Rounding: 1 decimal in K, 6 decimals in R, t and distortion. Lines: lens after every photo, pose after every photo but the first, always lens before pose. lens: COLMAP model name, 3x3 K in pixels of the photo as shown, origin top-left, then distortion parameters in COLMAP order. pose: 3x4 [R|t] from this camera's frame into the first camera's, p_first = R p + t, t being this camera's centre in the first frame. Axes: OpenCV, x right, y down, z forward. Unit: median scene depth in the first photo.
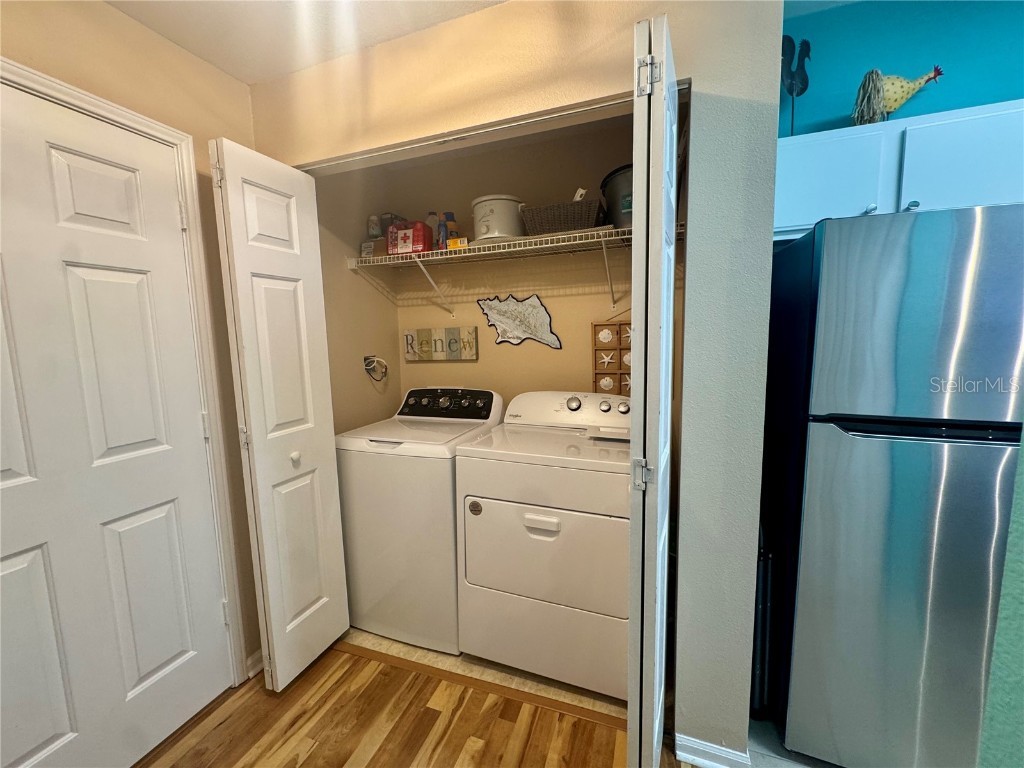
lens RADIAL K [[408.7, 0, 511.2], [0, 408.7, 381.7], [0, 0, 1]] dist [-0.000929, 0.000234]
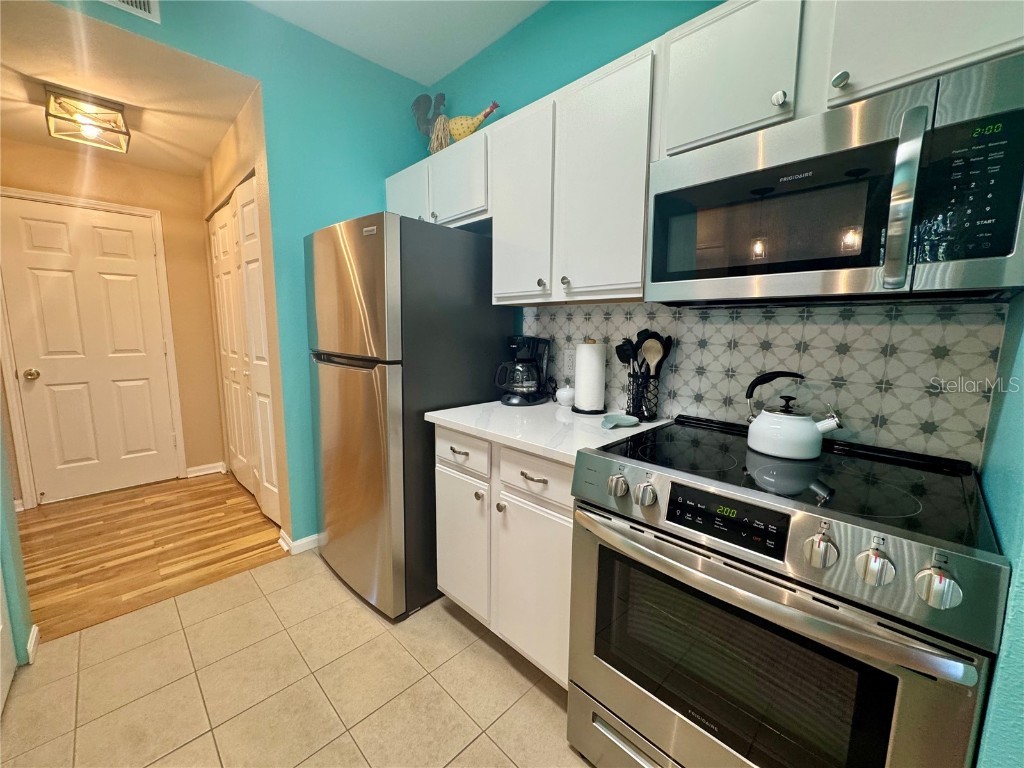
lens RADIAL K [[408.7, 0, 511.9], [0, 408.7, 382.5], [0, 0, 1]] dist [-0.000929, 0.000234]
pose [[0.905325, 0.088064, -0.415490, 1.805227], [-0.075829, 0.996064, 0.045892, 0.056363], [0.417896, -0.010041, 0.908439, -0.175082]]
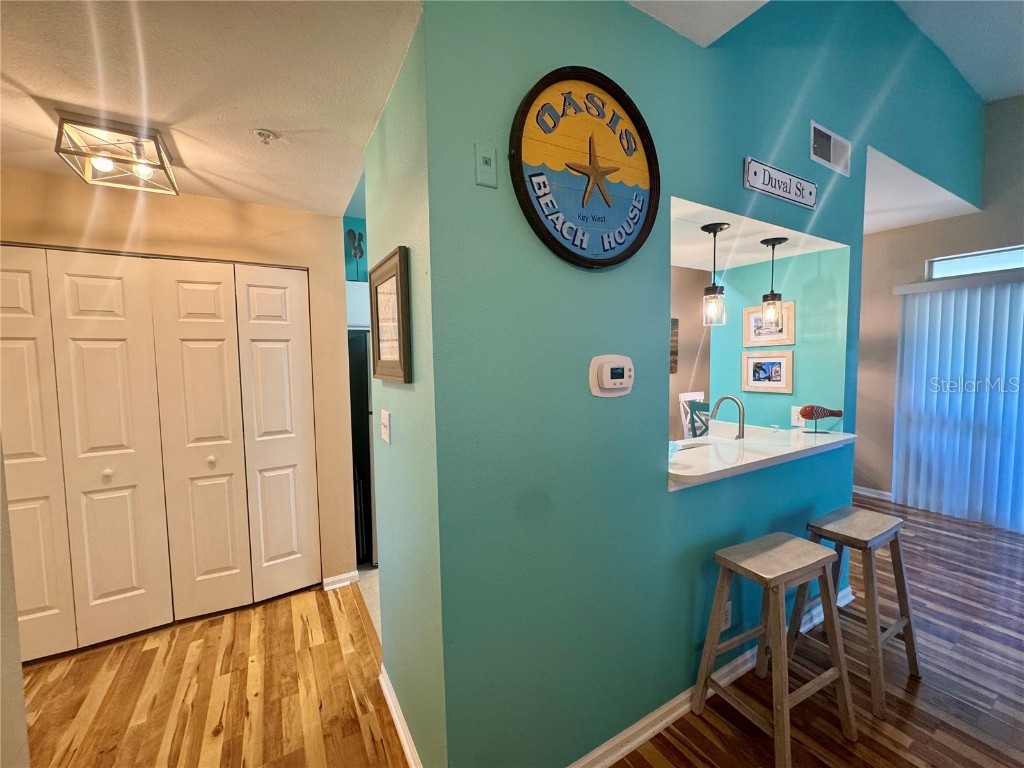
lens RADIAL K [[408.7, 0, 509.7], [0, 408.7, 383.4], [0, 0, 1]] dist [-0.000929, 0.000234]
pose [[0.633723, -0.031376, 0.772923, -0.470967], [0.087837, 0.995633, -0.031602, 0.051180], [-0.768557, 0.087918, 0.633712, -0.924749]]
